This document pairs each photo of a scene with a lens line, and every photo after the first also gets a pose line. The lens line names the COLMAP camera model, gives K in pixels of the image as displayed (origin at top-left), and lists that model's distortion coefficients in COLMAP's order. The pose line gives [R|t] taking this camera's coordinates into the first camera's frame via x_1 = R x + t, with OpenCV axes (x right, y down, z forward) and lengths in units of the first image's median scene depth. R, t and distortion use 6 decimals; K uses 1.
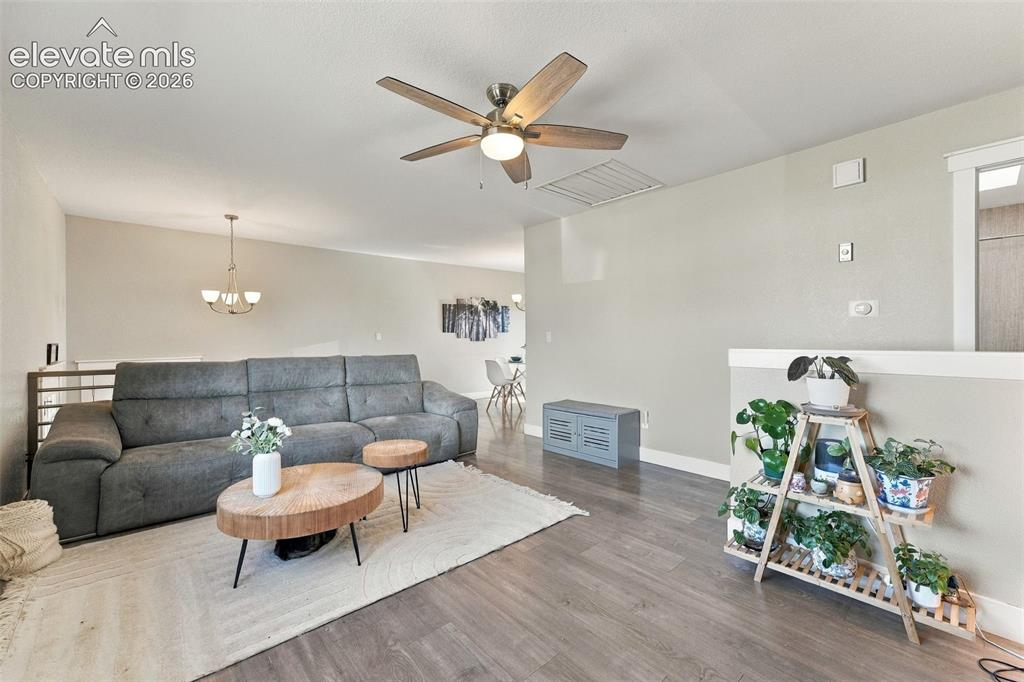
lens RADIAL K [[420.7, 0, 514.9], [0, 420.7, 335.4], [0, 0, 1]] dist [-0.006641, 0.003989]
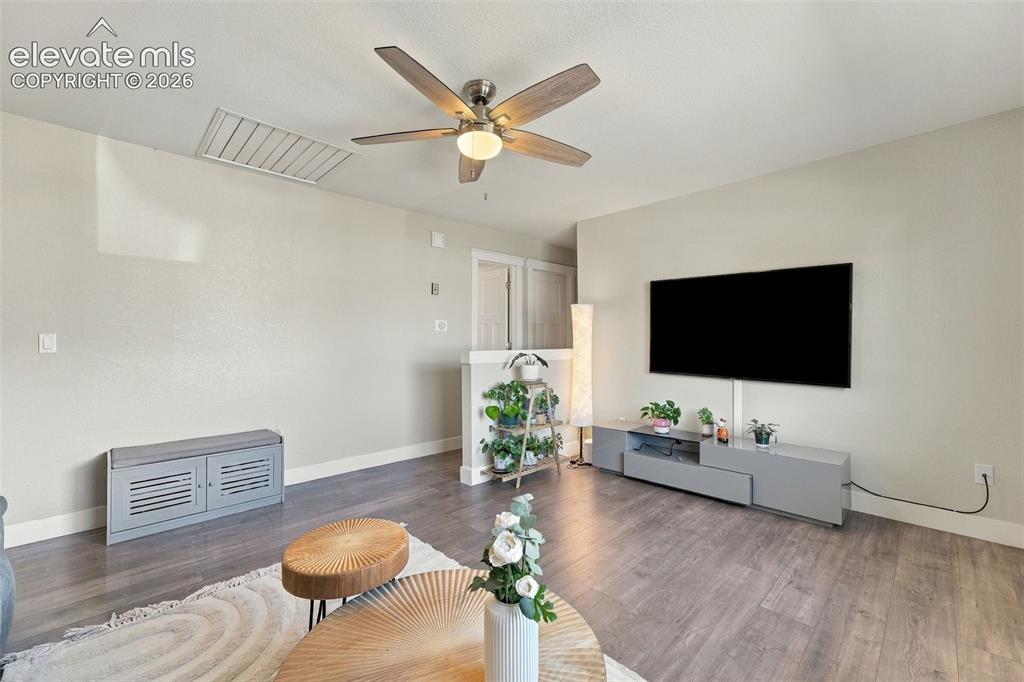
lens RADIAL K [[420.7, 0, 507.1], [0, 420.7, 344.5], [0, 0, 1]] dist [-0.006641, 0.003989]
pose [[-0.030626, 0.002565, 0.999528, -0.934727], [-0.003082, 0.999992, -0.002661, 0.009425], [-0.999526, -0.003162, -0.030618, 0.911002]]
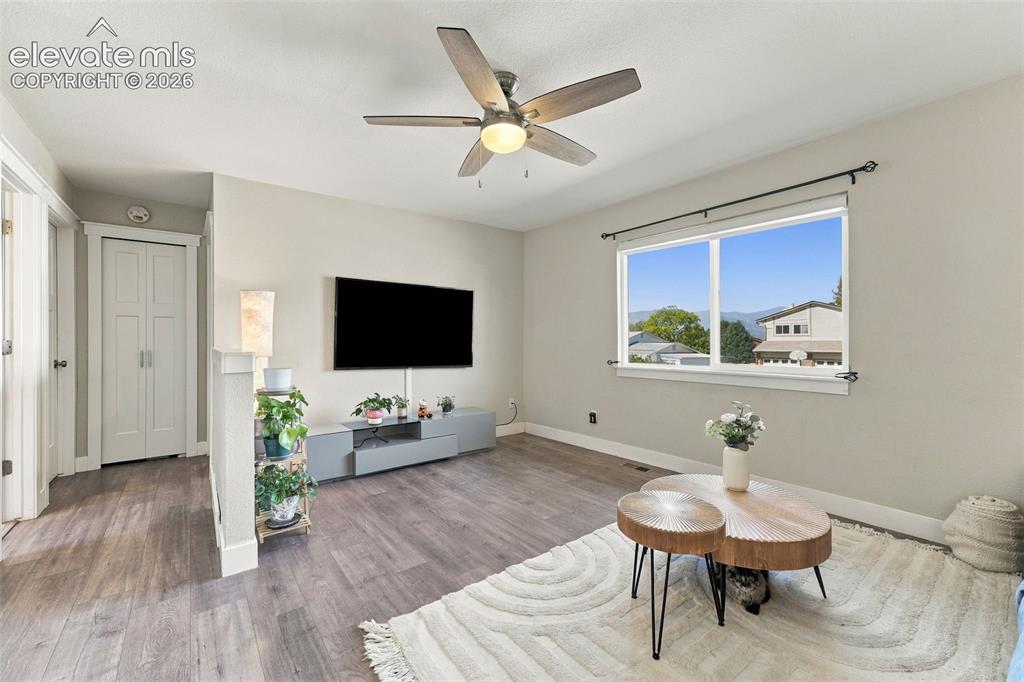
lens RADIAL K [[420.7, 0, 514.4], [0, 420.7, 339.5], [0, 0, 1]] dist [-0.006641, 0.003989]
pose [[-0.997765, 0.010658, 0.065958, -0.107859], [0.010102, 0.999911, -0.008766, 0.017422], [-0.066046, -0.008080, -0.997784, 1.842574]]
